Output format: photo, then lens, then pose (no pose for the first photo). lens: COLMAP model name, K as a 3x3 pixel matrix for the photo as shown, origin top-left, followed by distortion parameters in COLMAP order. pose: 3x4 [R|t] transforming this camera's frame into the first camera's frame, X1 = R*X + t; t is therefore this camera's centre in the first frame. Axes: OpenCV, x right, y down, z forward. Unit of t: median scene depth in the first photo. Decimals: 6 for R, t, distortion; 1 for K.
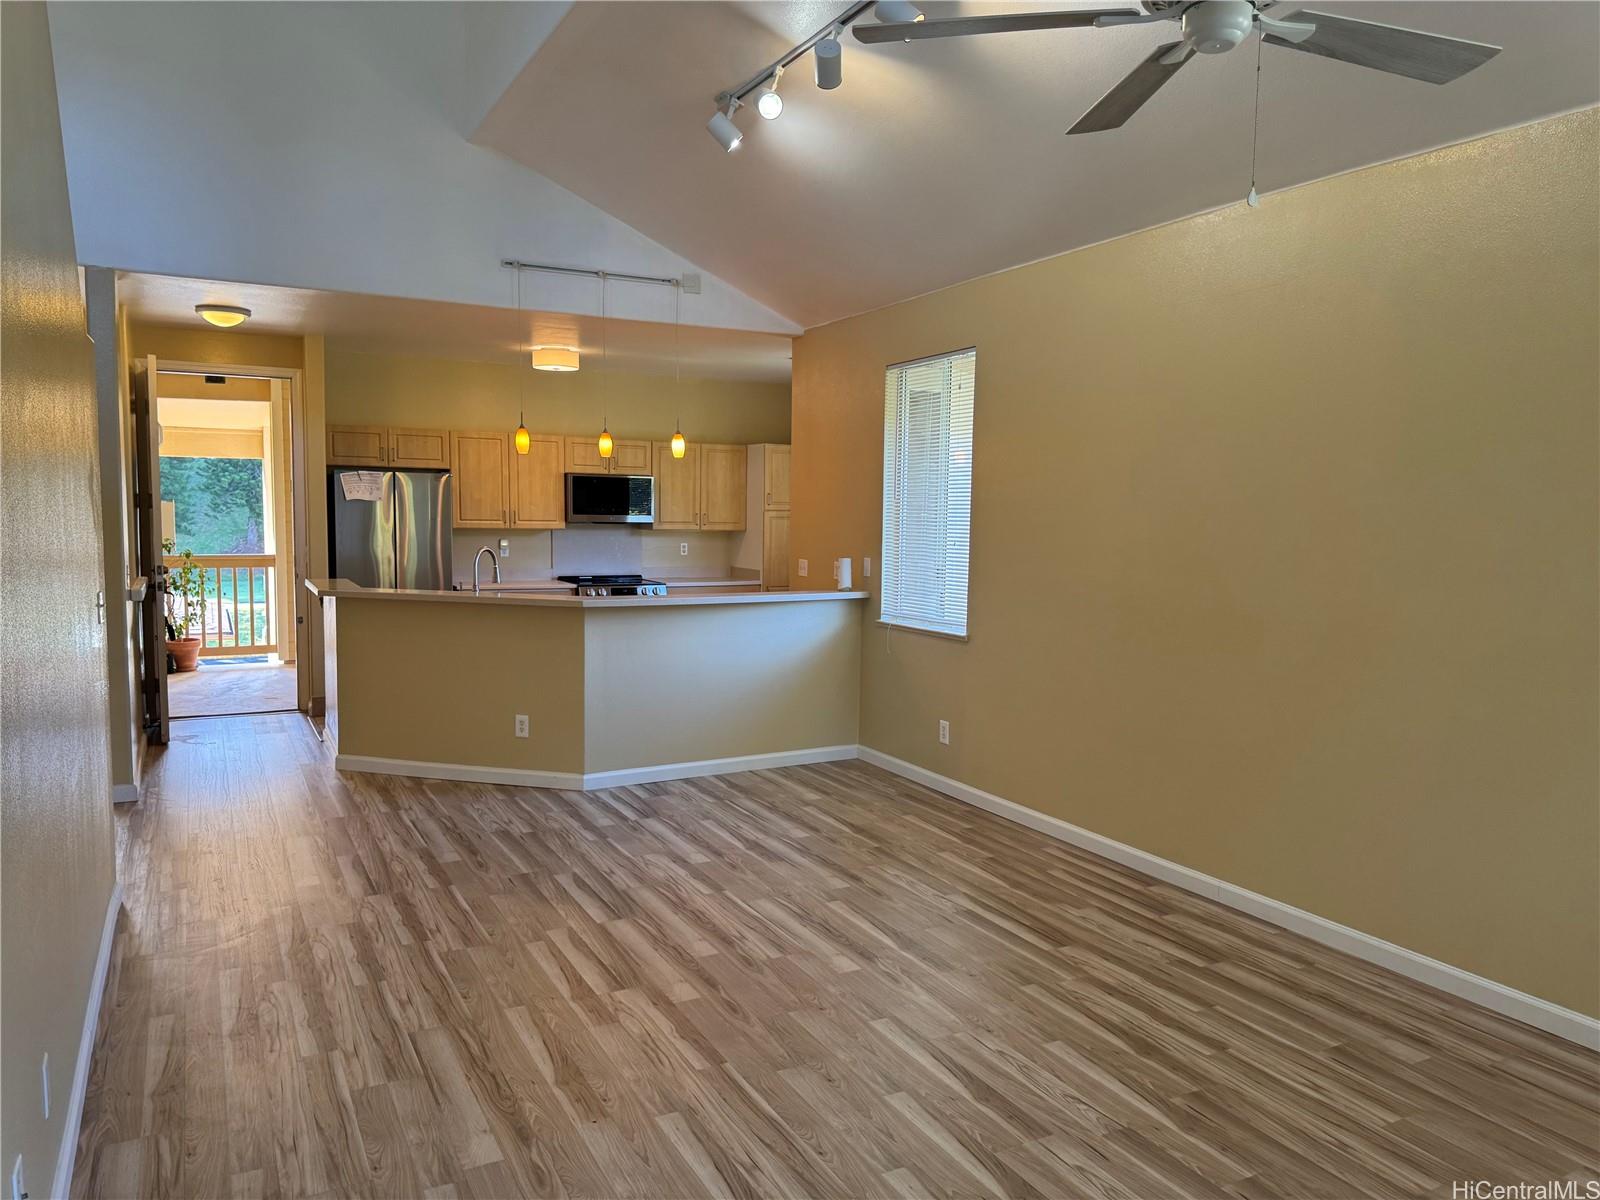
lens RADIAL K [[1131.5, 0, 806.1], [0, 1131.5, 620.7], [0, 0, 1]] dist [0.049560, -0.052689]
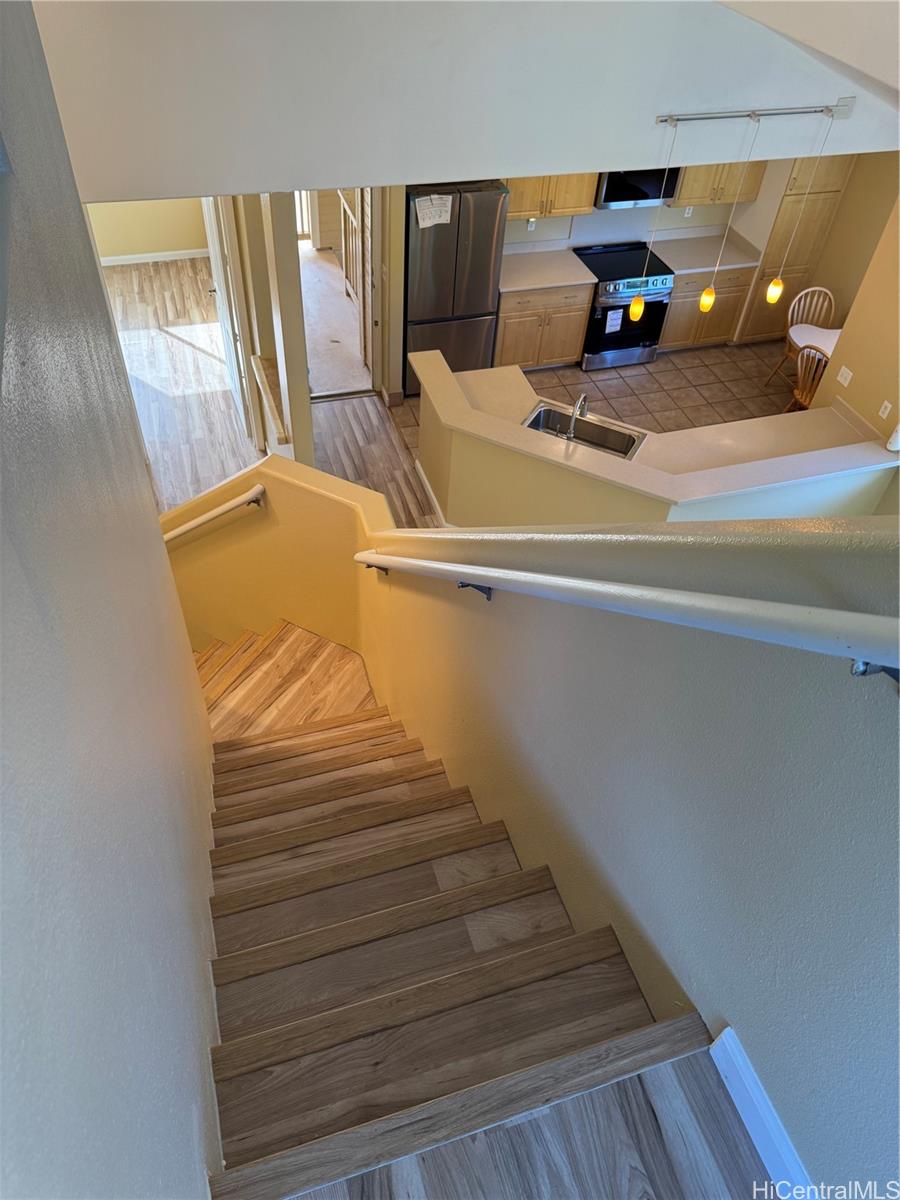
lens RADIAL K [[848.6, 0, 447.3], [0, 848.6, 609.9], [0, 0, 1]] dist [0.049560, -0.052689]
pose [[0.982153, 0.158955, -0.100542, -0.202099], [-0.056080, 0.757737, 0.650146, -0.306650], [0.179529, -0.632905, 0.753128, 0.136806]]
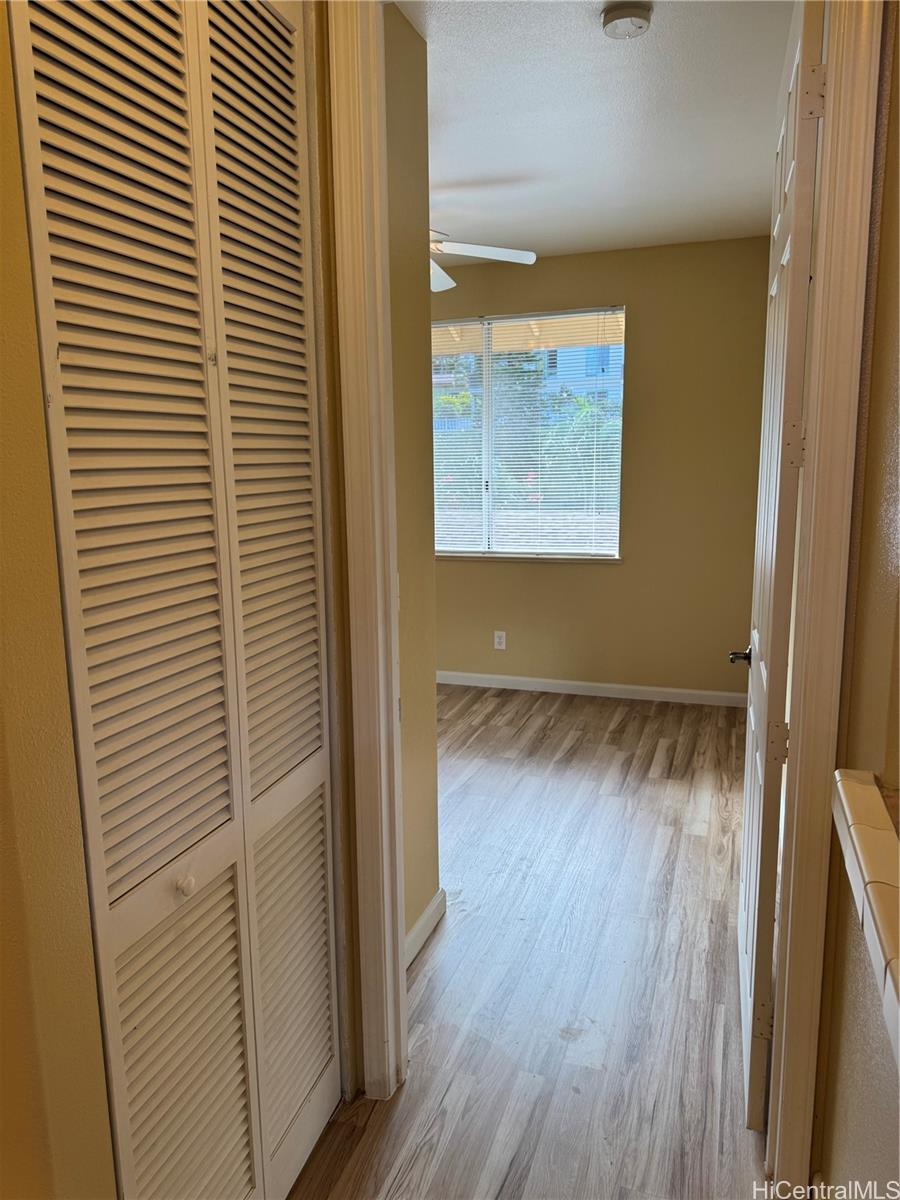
lens RADIAL K [[848.6, 0, 439.9], [0, 848.6, 606.3], [0, 0, 1]] dist [0.049560, -0.052689]
pose [[0.675079, 0.097672, -0.731251, -0.389674], [-0.049699, 0.994967, 0.087015, -0.055947], [0.736069, -0.022400, 0.676536, 0.582750]]
